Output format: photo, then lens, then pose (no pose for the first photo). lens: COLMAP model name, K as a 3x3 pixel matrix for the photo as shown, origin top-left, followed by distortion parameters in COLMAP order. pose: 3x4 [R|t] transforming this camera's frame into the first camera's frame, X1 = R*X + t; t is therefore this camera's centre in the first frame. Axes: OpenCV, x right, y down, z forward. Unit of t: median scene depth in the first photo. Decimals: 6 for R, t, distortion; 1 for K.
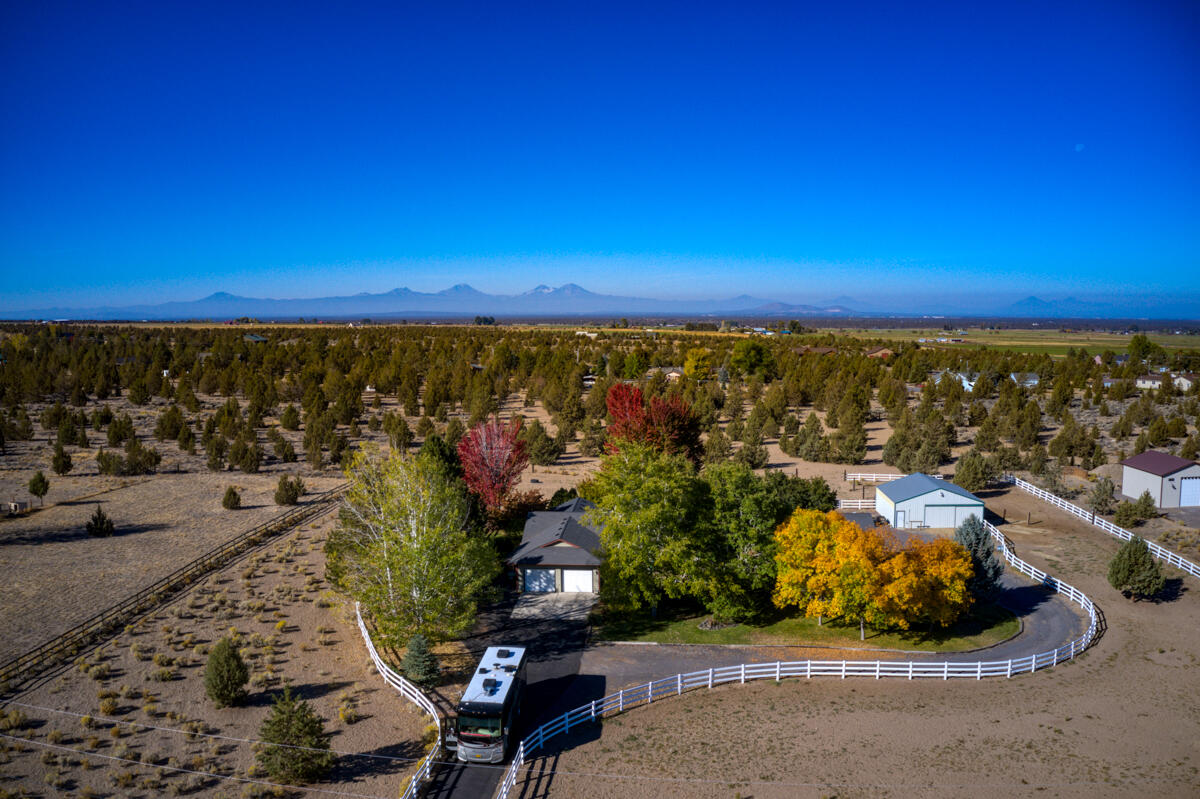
lens RADIAL K [[930.1, 0, 600.0], [0, 930.1, 399.5], [0, 0, 1]] dist [-0.171427, 0.018117]
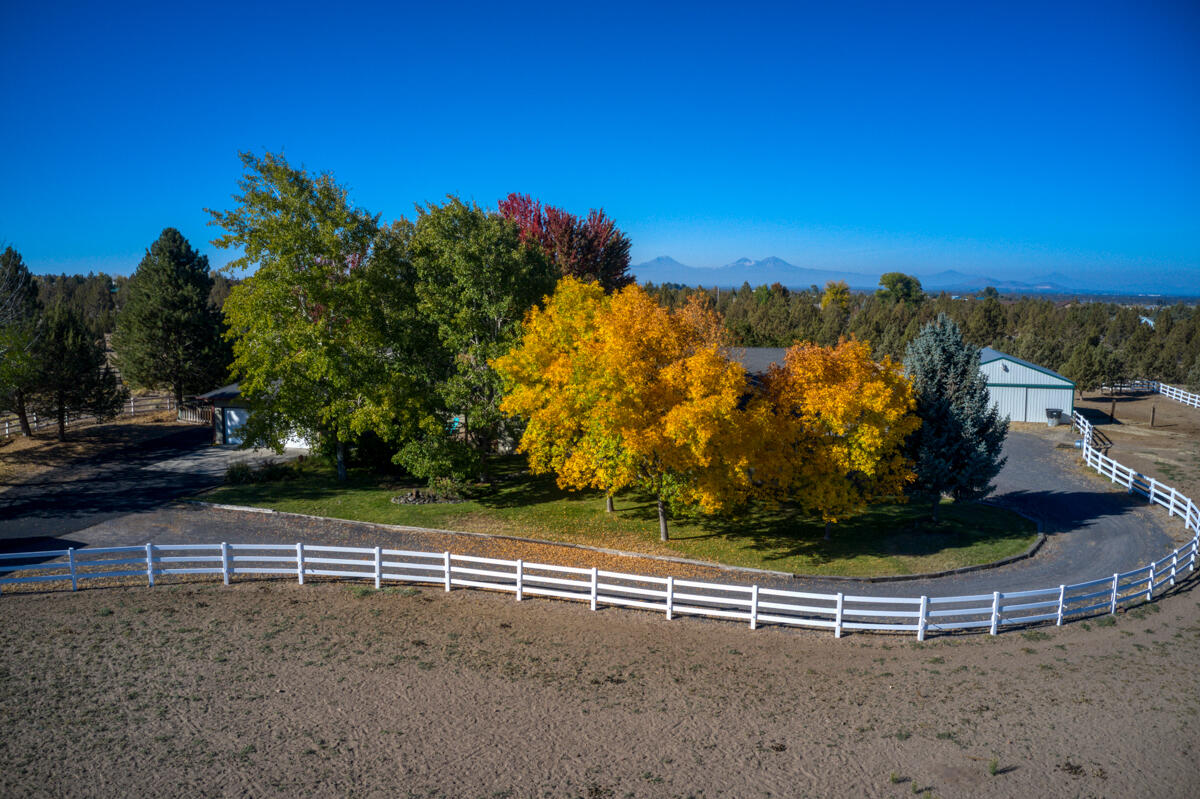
lens RADIAL K [[930.1, 0, 600.0], [0, 930.1, 399.5], [0, 0, 1]] dist [-0.171427, 0.018117]
pose [[0.978291, 0.030676, -0.204952, 0.347099], [-0.023749, 0.999063, 0.036175, 0.167657], [0.205870, -0.030522, 0.978103, 0.493110]]
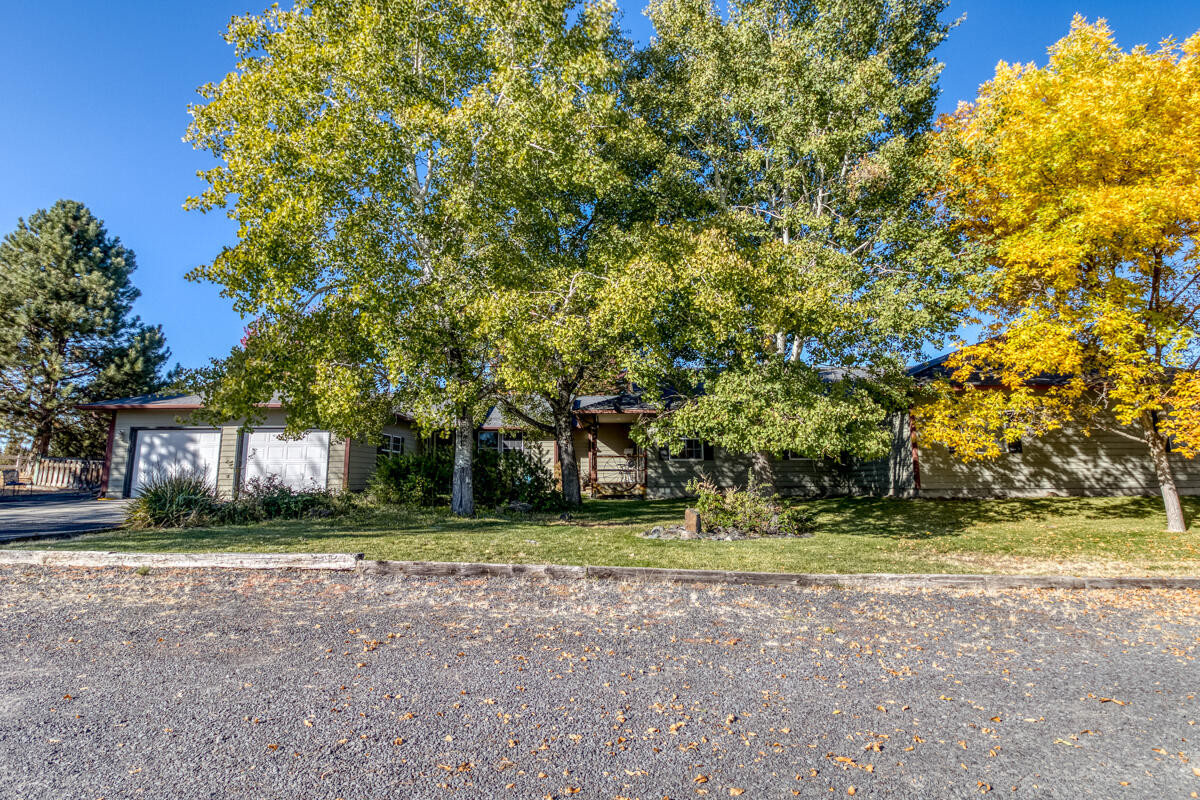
lens RADIAL K [[604.7, 0, 603.0], [0, 604.7, 381.8], [0, 0, 1]] dist [-0.000956, -0.000252]
pose [[0.997640, 0.017888, 0.066292, 0.089576], [-0.000954, 0.968988, -0.247106, 0.251435], [-0.068657, 0.246459, 0.966718, 0.864157]]
